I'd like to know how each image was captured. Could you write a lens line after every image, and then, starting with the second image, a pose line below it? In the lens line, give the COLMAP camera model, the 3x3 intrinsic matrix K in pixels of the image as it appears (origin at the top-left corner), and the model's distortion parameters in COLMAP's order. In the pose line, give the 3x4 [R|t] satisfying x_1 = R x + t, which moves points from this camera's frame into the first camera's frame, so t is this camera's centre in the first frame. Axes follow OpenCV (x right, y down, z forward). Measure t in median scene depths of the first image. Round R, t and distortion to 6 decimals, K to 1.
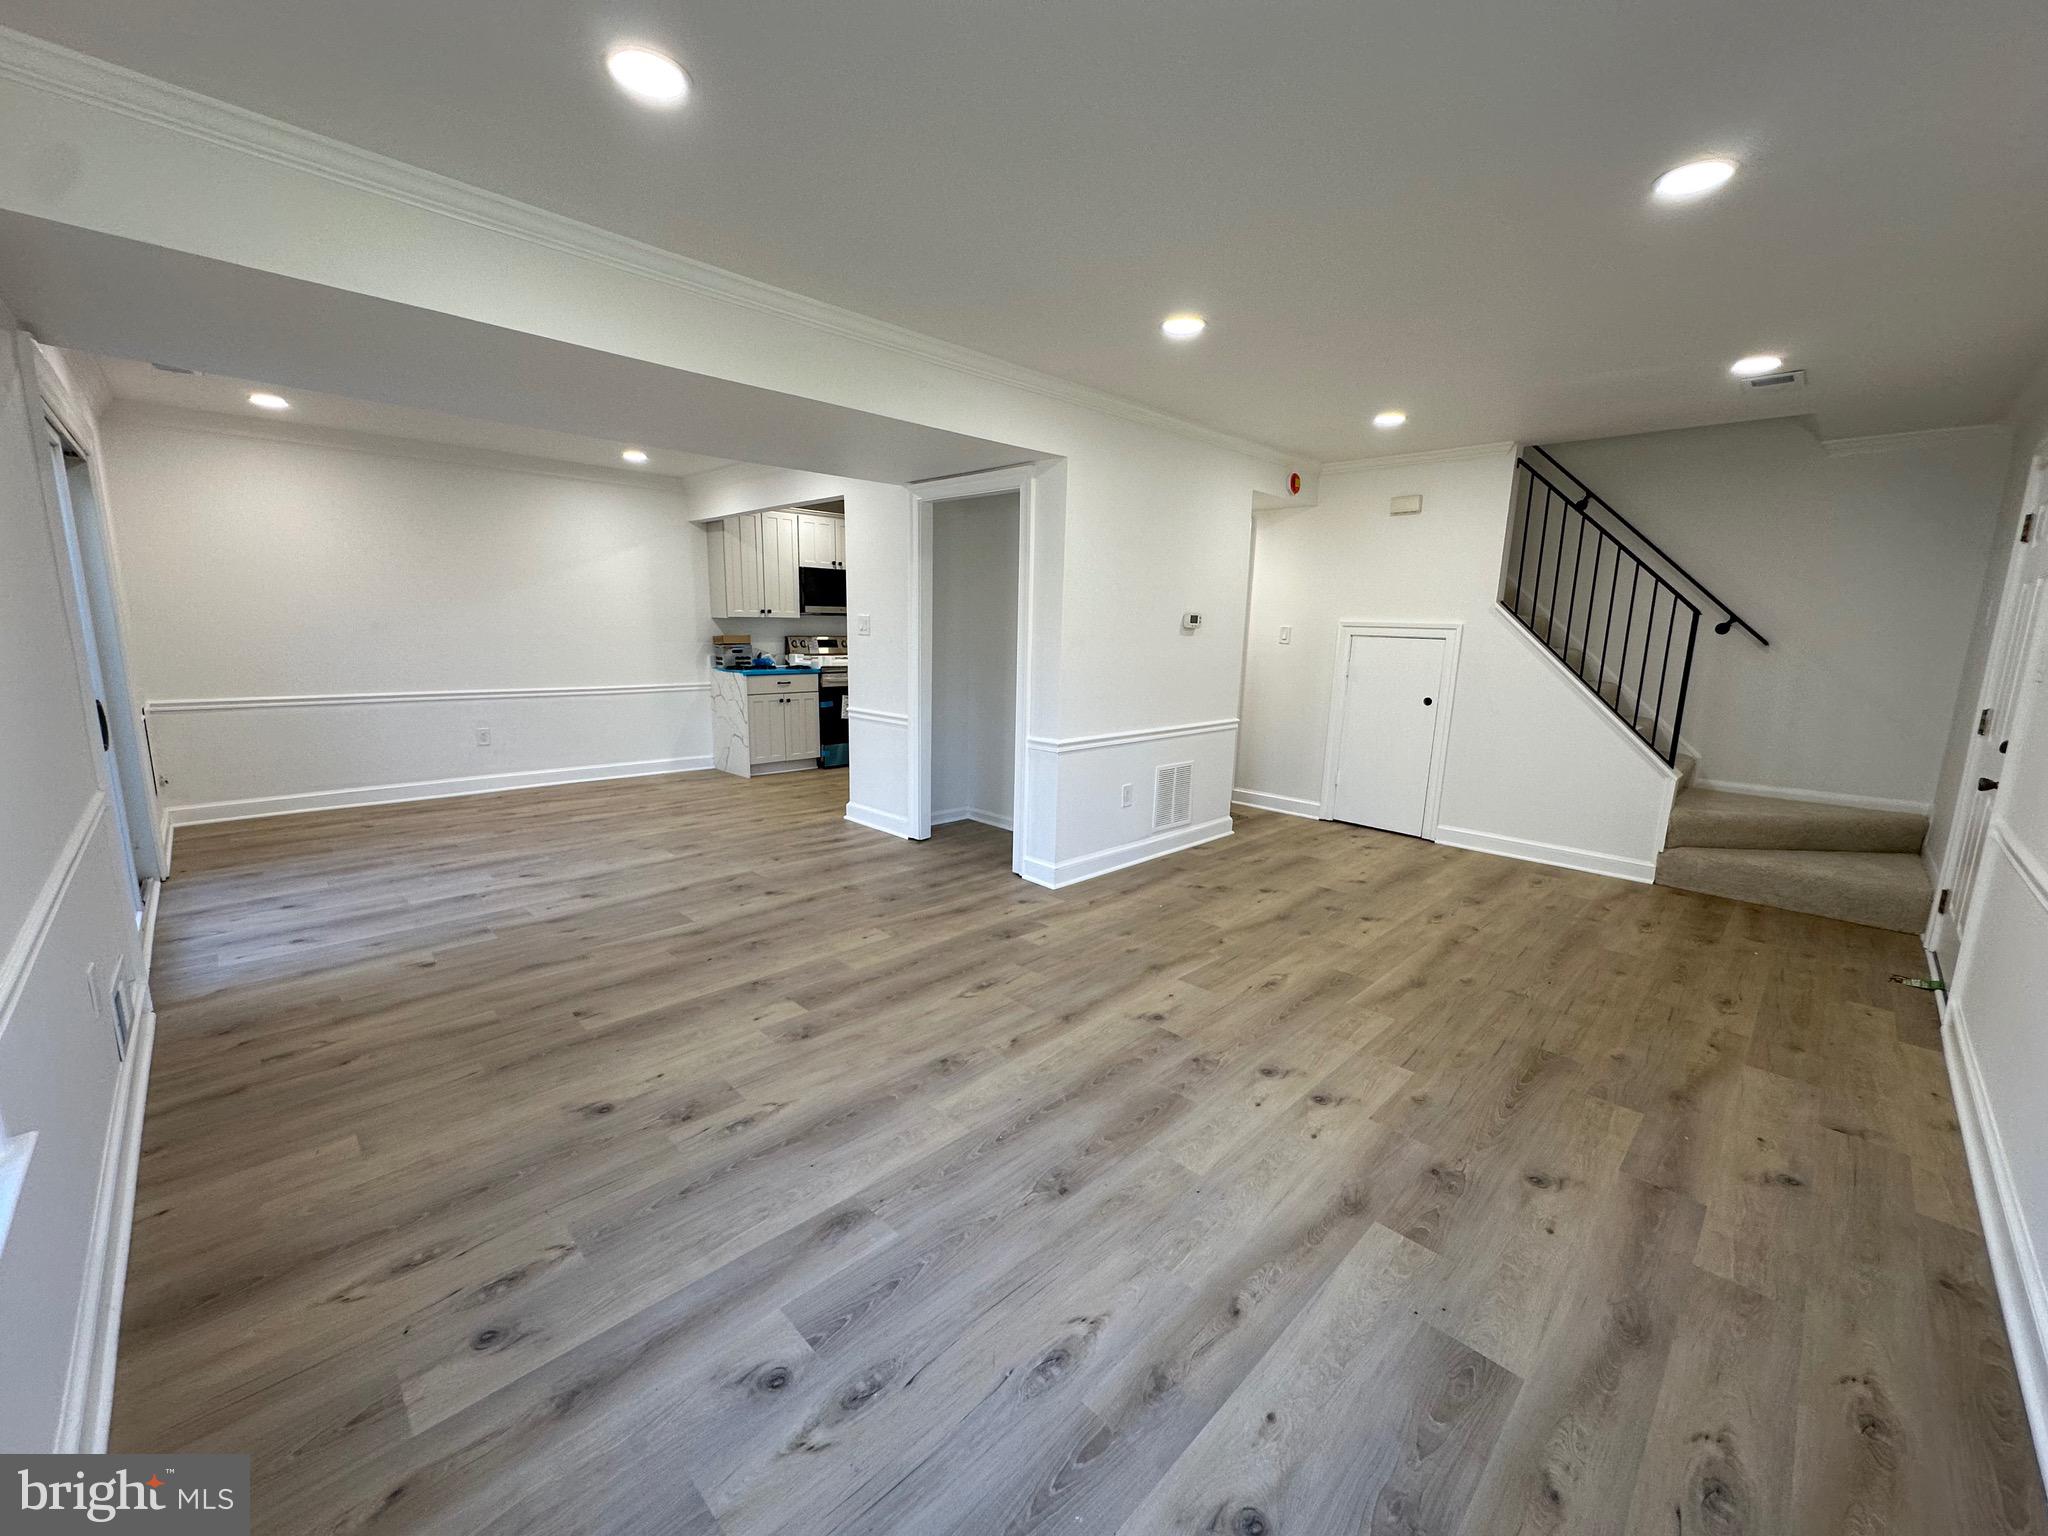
lens RADIAL K [[813.3, 0, 1017.4], [0, 813.3, 772.2], [0, 0, 1]] dist [-0.002972, 0.001151]
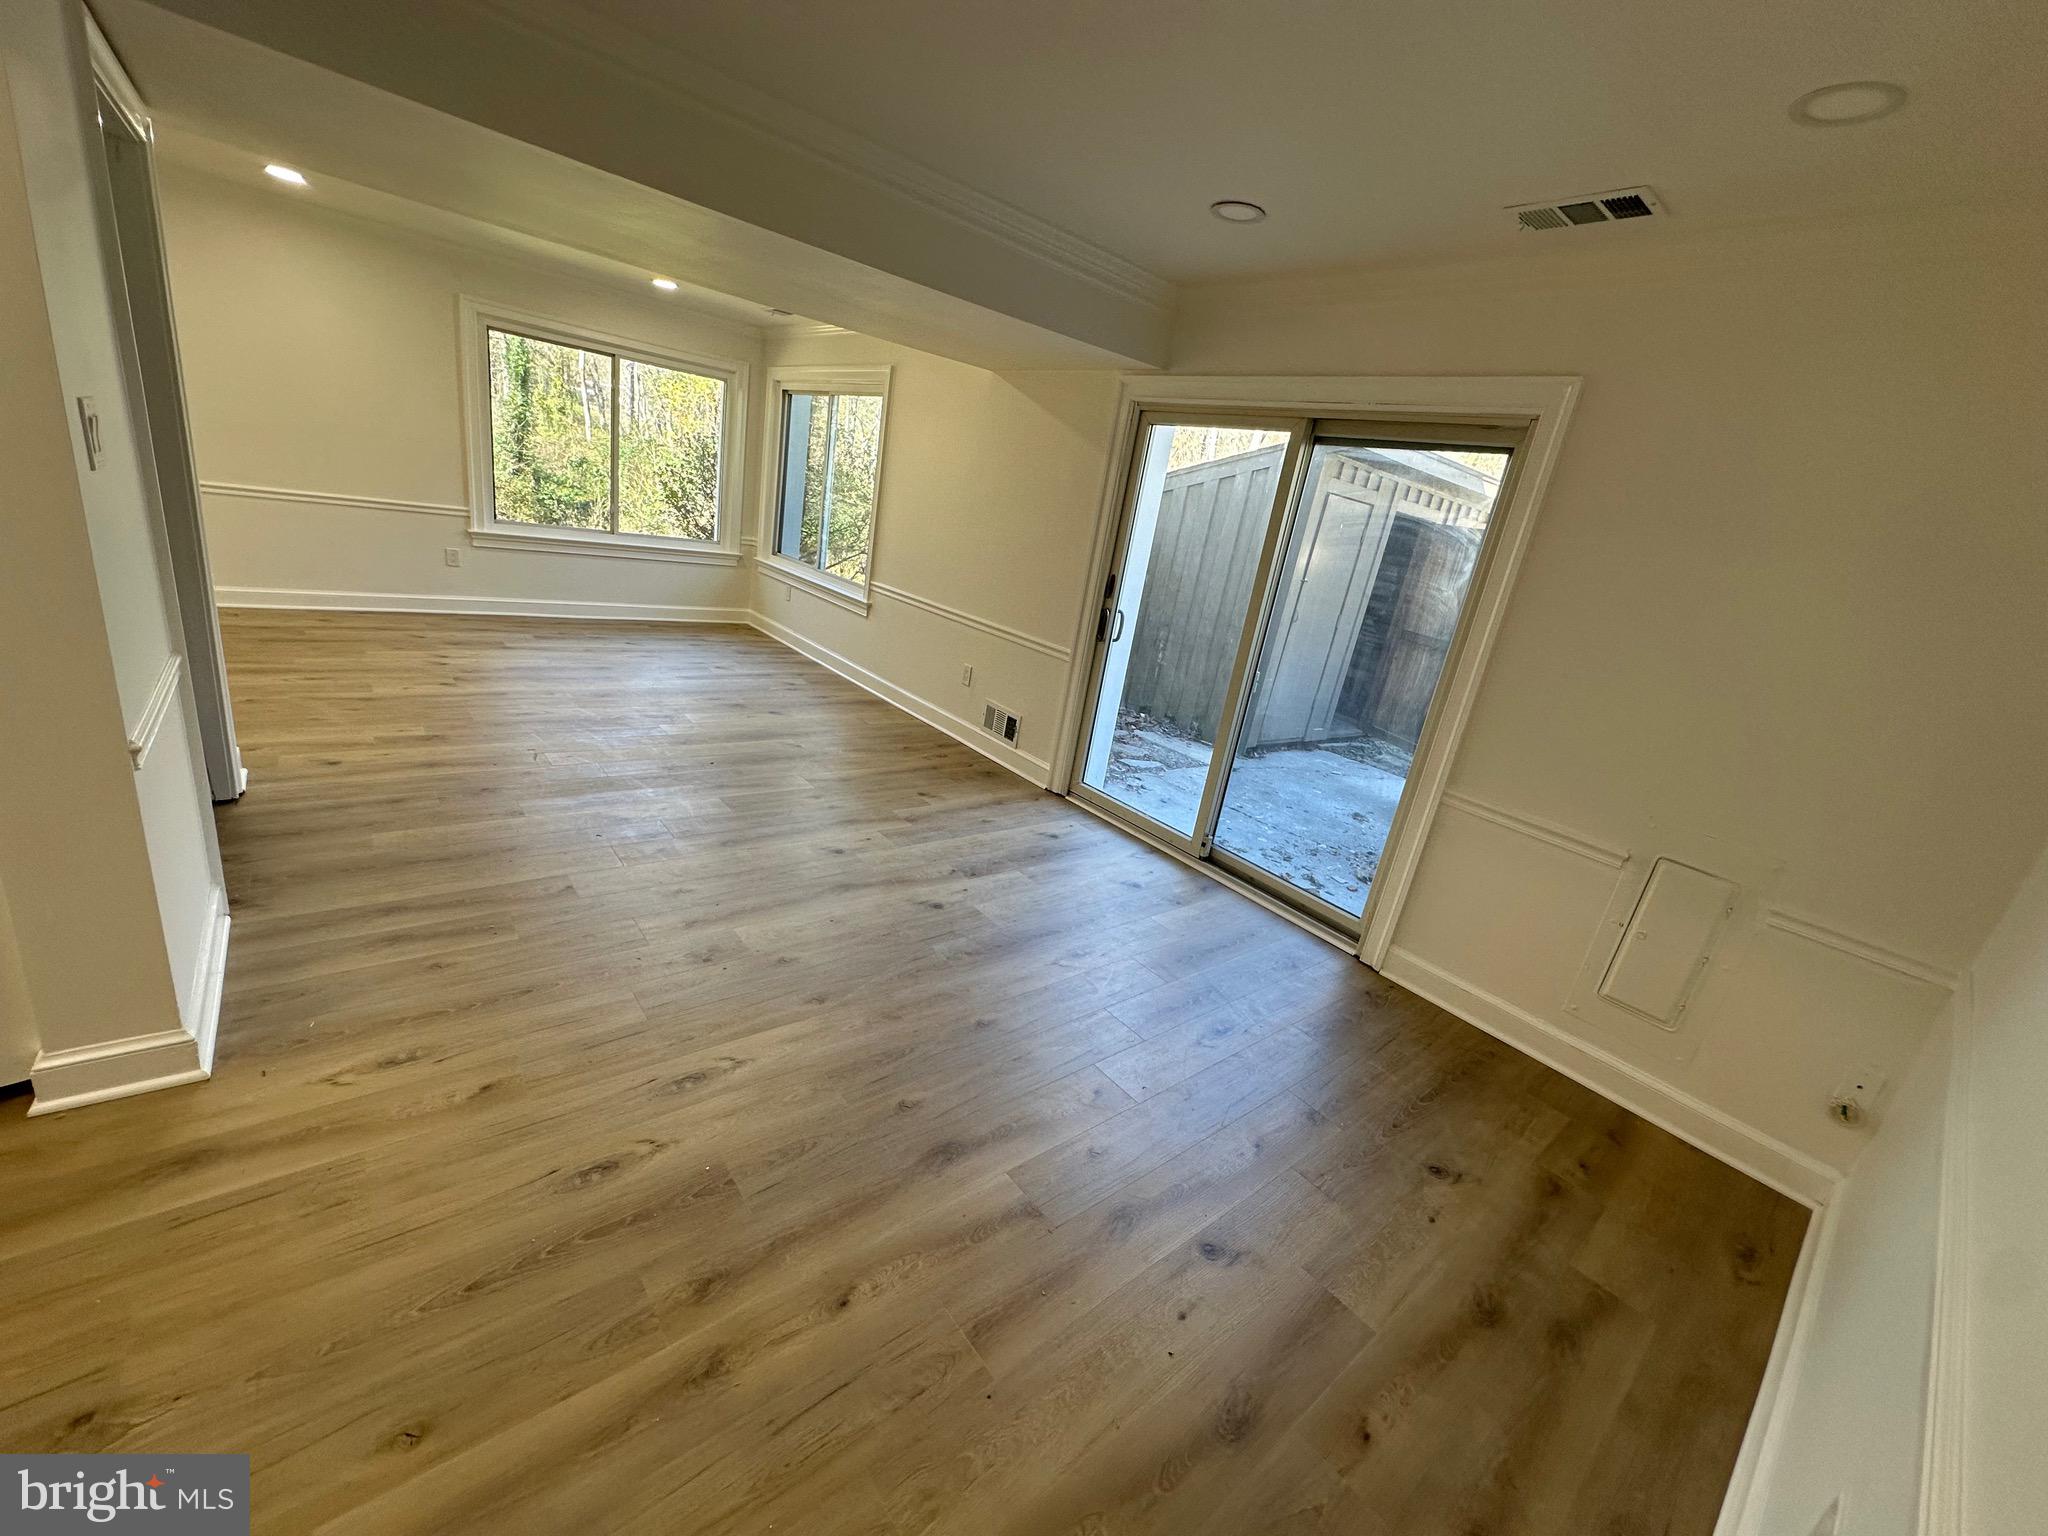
lens RADIAL K [[813.3, 0, 1023.9], [0, 813.3, 769.7], [0, 0, 1]] dist [-0.002972, 0.001151]
pose [[-0.978866, -0.203133, 0.023617, -0.860003], [-0.167402, 0.862260, 0.477999, -0.428378], [-0.117461, 0.463944, -0.878043, 2.002058]]
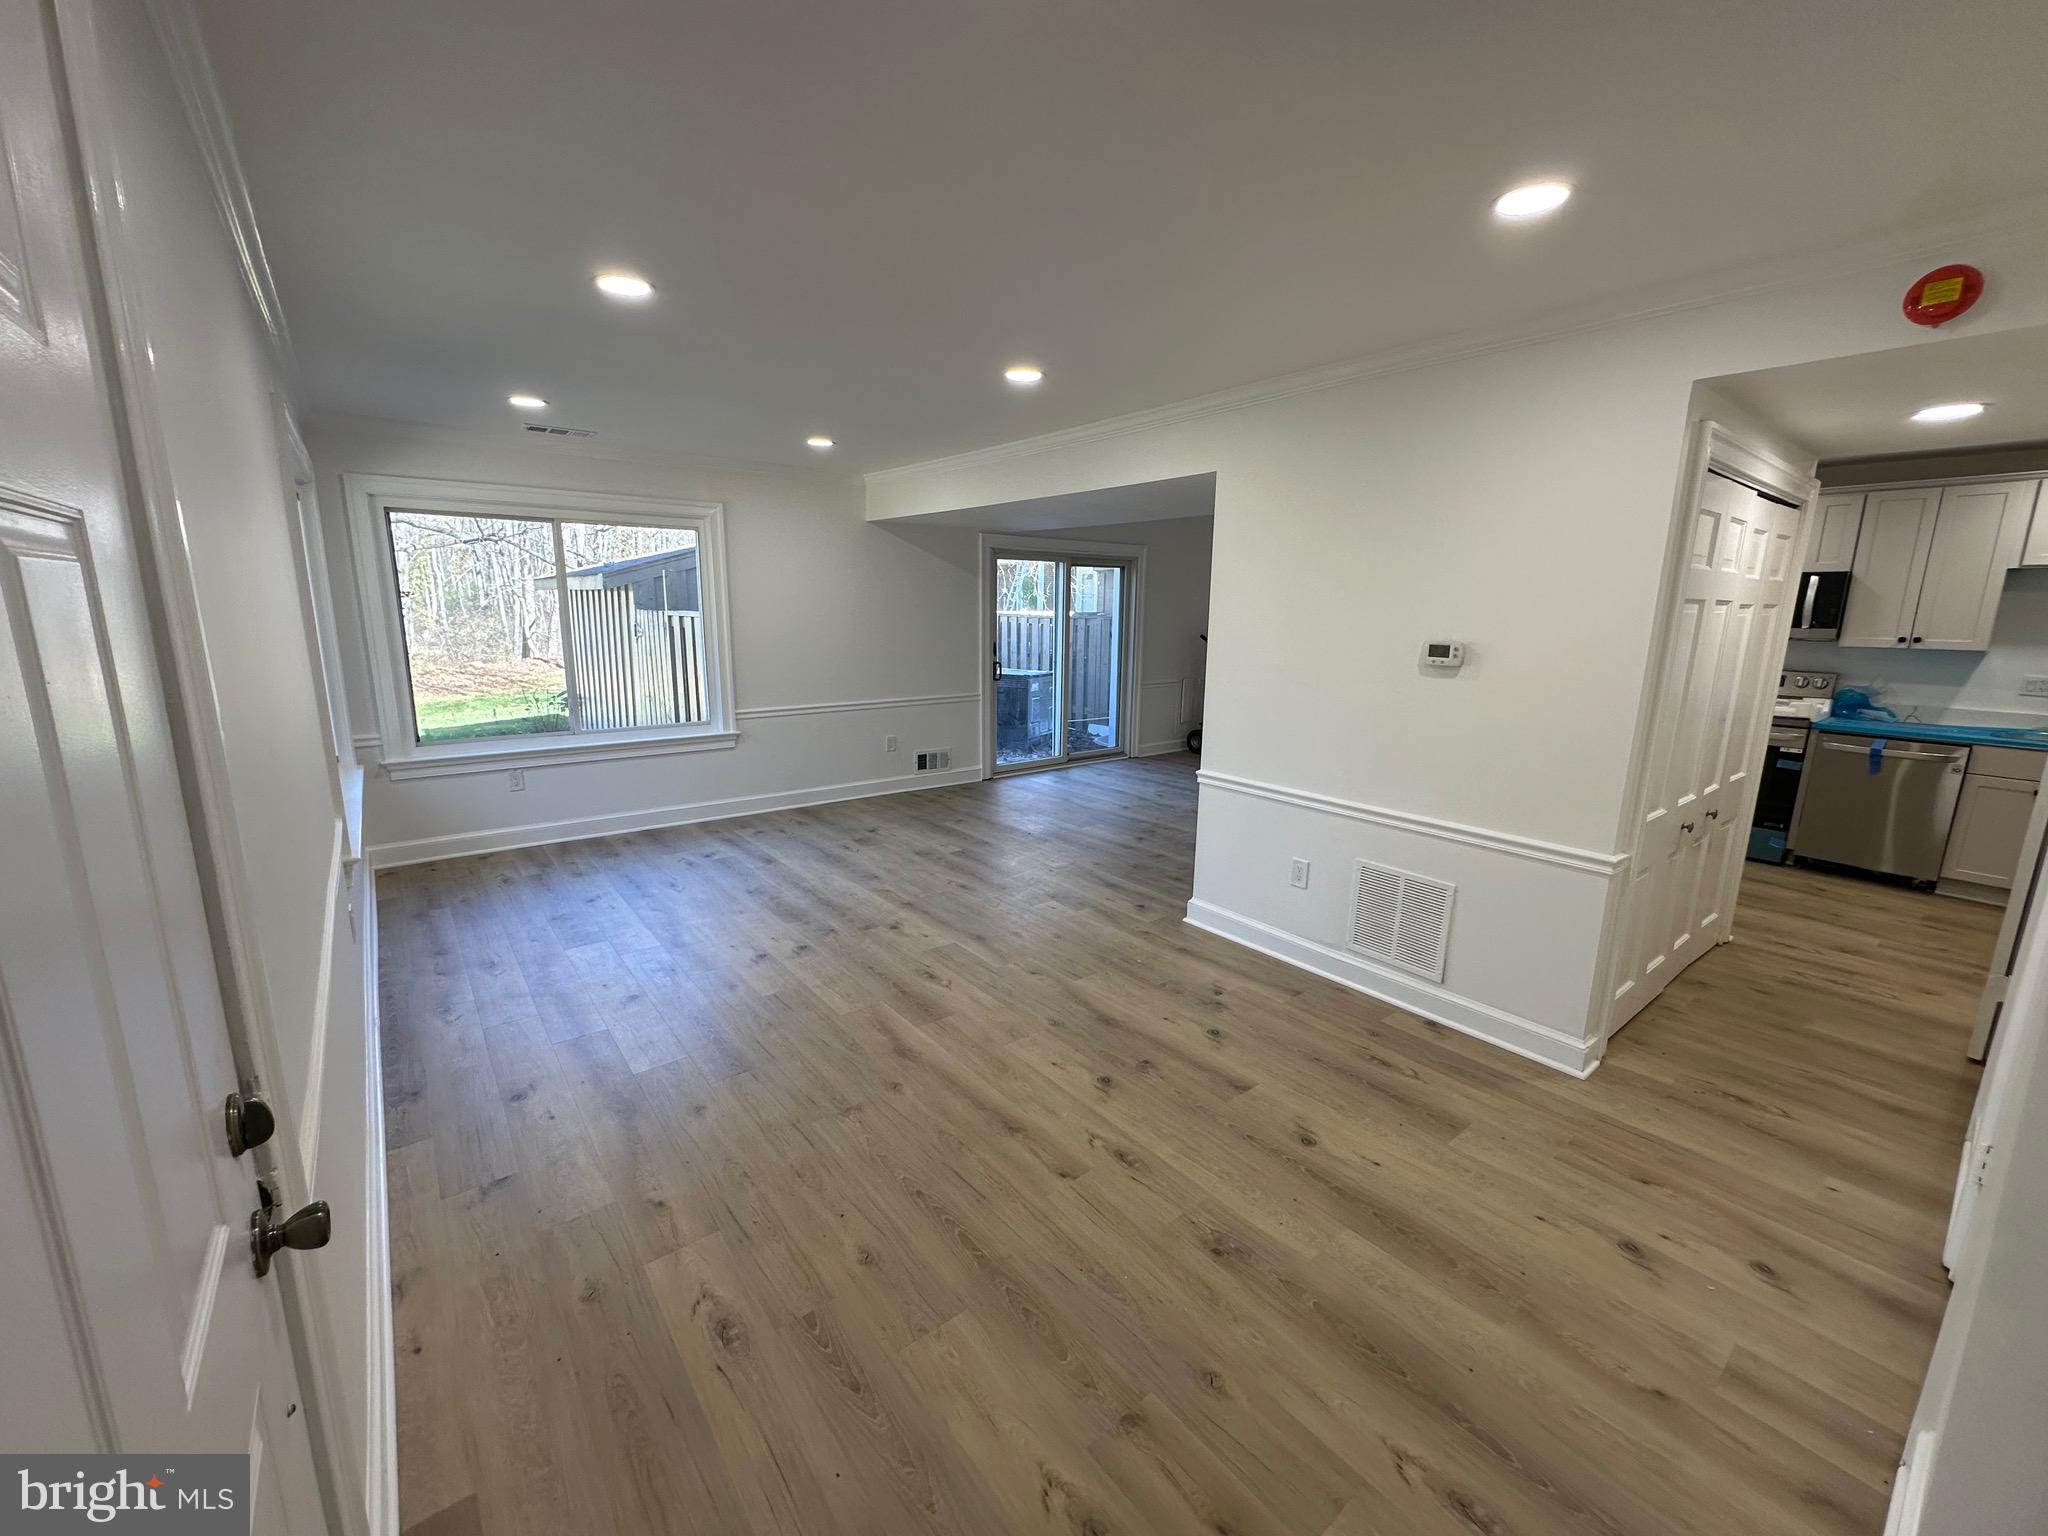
lens RADIAL K [[813.3, 0, 1034.1], [0, 813.3, 772.5], [0, 0, 1]] dist [-0.002972, 0.001151]
pose [[-0.099739, 0.178906, -0.978798, 1.241542], [-0.195565, 0.960991, 0.195579, -0.227694], [0.975606, 0.210926, -0.060860, 1.080317]]
